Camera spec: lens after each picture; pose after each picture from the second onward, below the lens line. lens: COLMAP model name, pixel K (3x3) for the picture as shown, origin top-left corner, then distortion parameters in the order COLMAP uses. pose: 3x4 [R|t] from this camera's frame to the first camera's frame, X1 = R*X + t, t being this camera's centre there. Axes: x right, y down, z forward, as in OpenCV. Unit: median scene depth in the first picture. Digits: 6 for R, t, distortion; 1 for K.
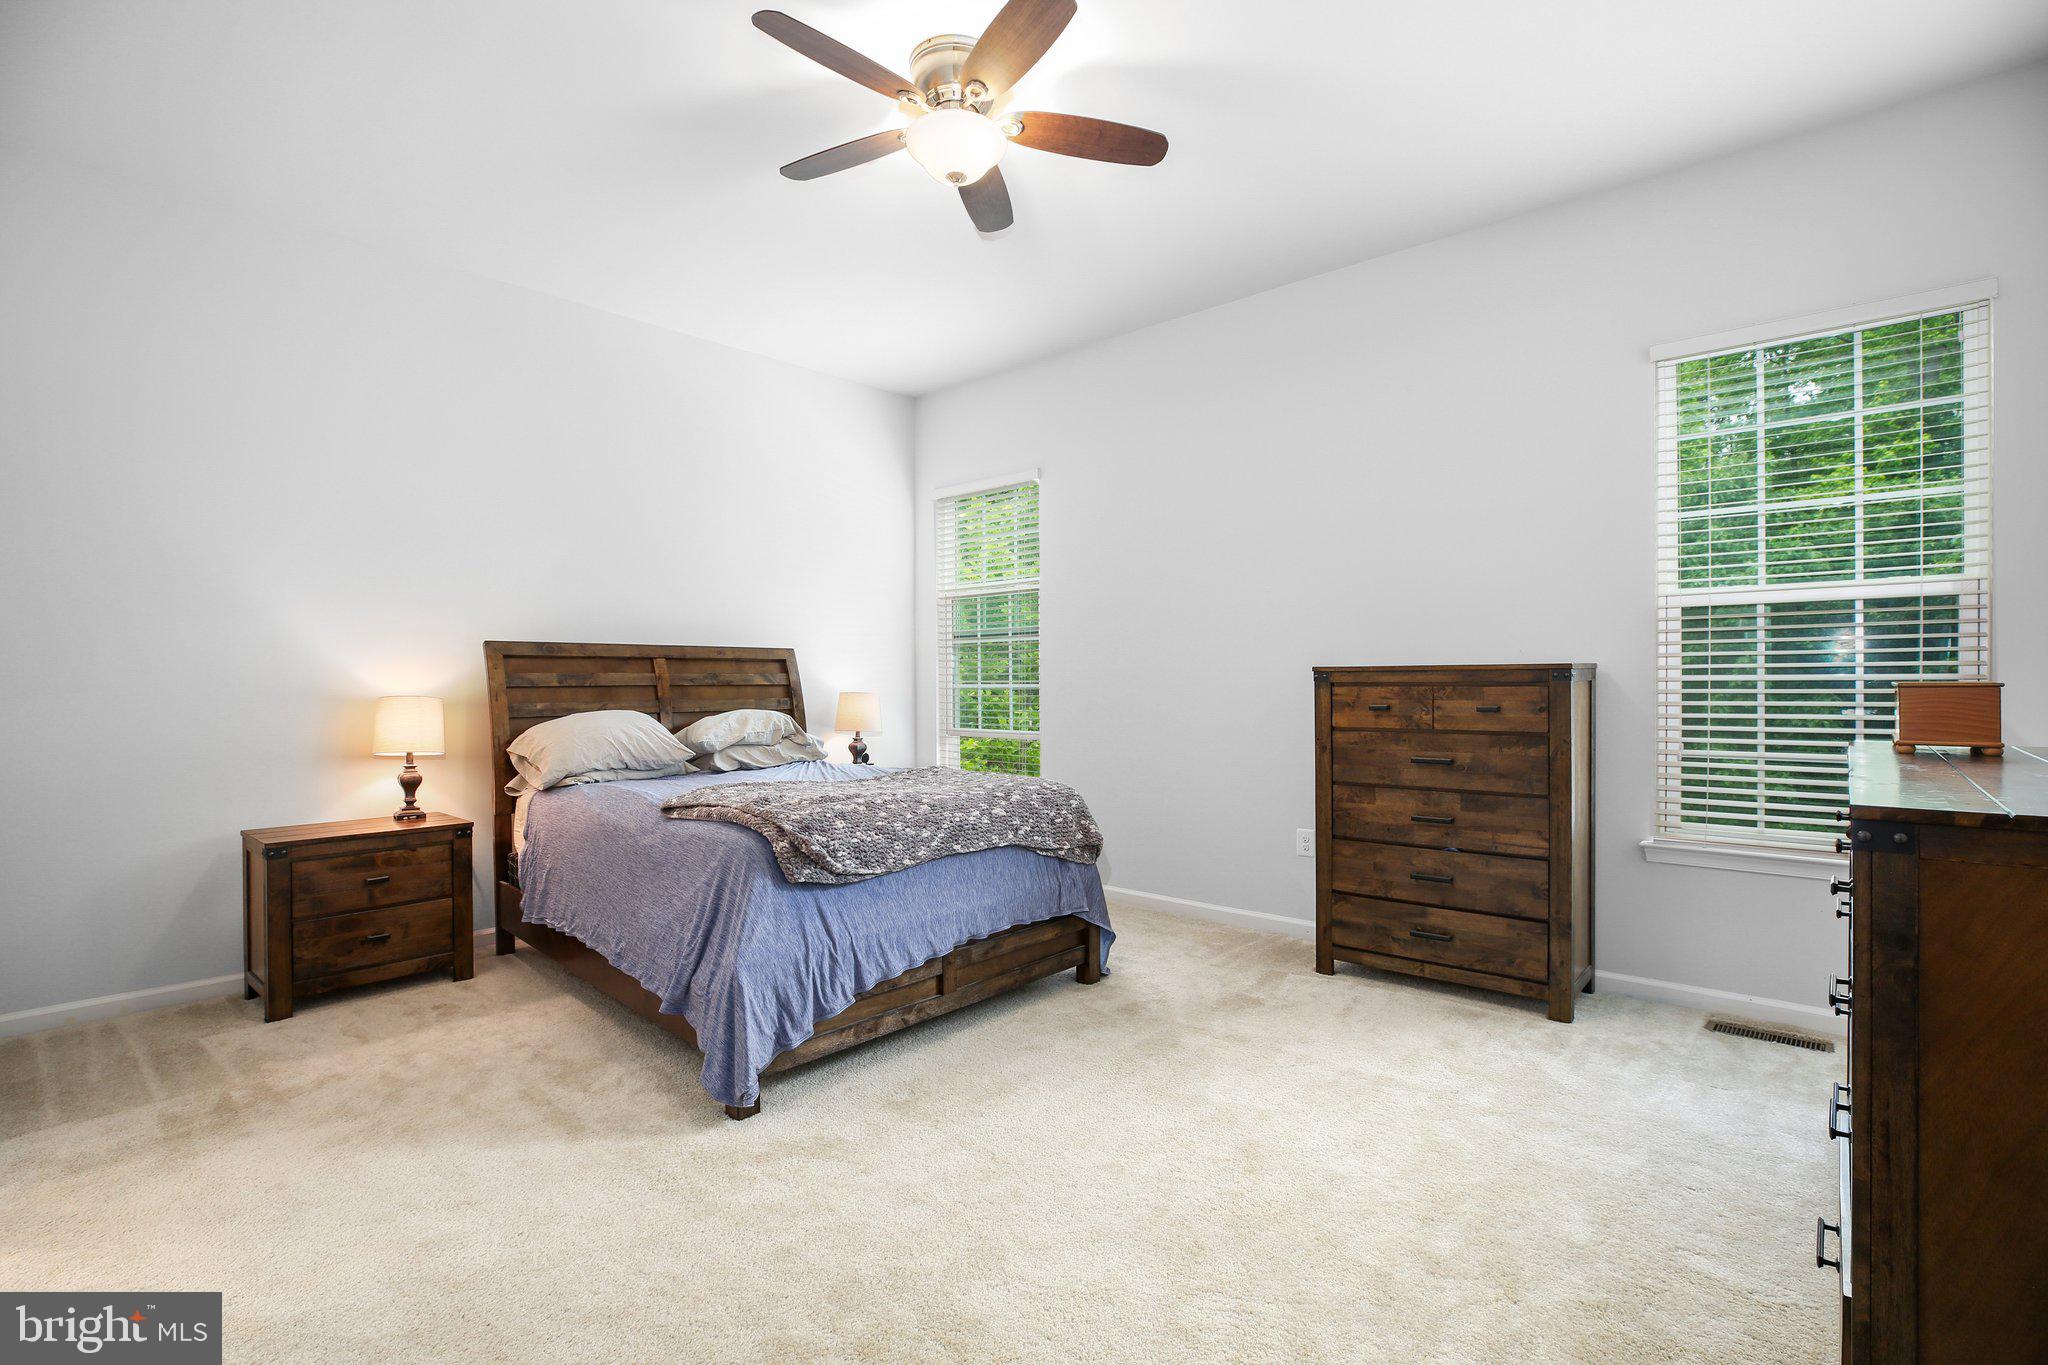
lens RADIAL K [[936.5, 0, 1021.7], [0, 936.5, 690.3], [0, 0, 1]] dist [0.002511, 0.000521]
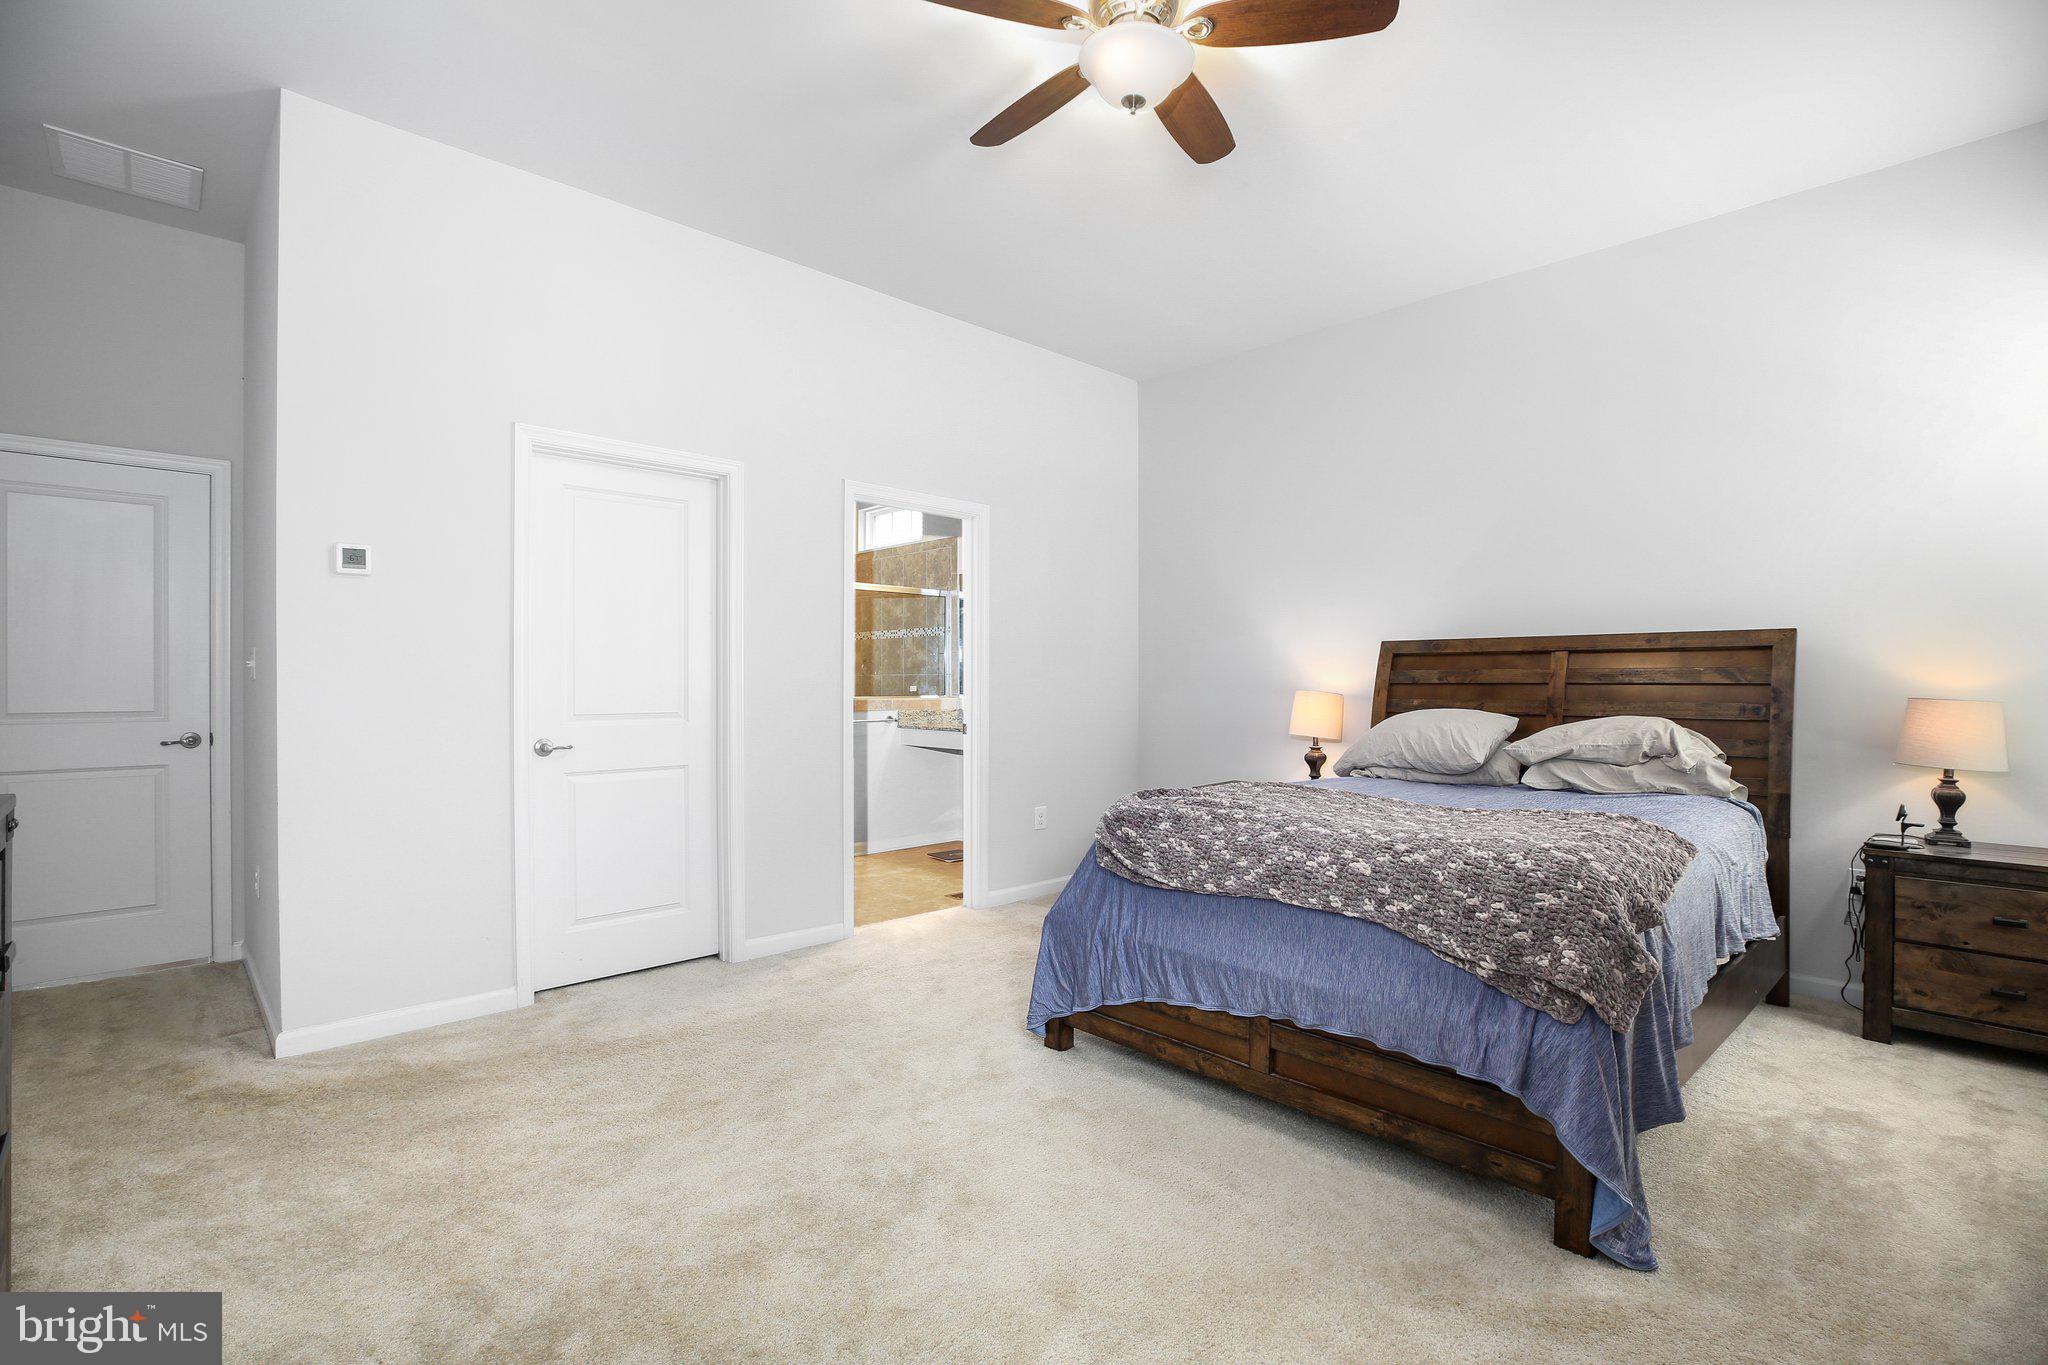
lens RADIAL K [[936.5, 0, 1024.4], [0, 936.5, 669.5], [0, 0, 1]] dist [0.002511, 0.000521]
pose [[-0.053198, -0.007804, -0.998554, 0.555831], [-0.007419, 0.999945, -0.007420, -0.008508], [0.998556, 0.007014, -0.053252, 0.637546]]
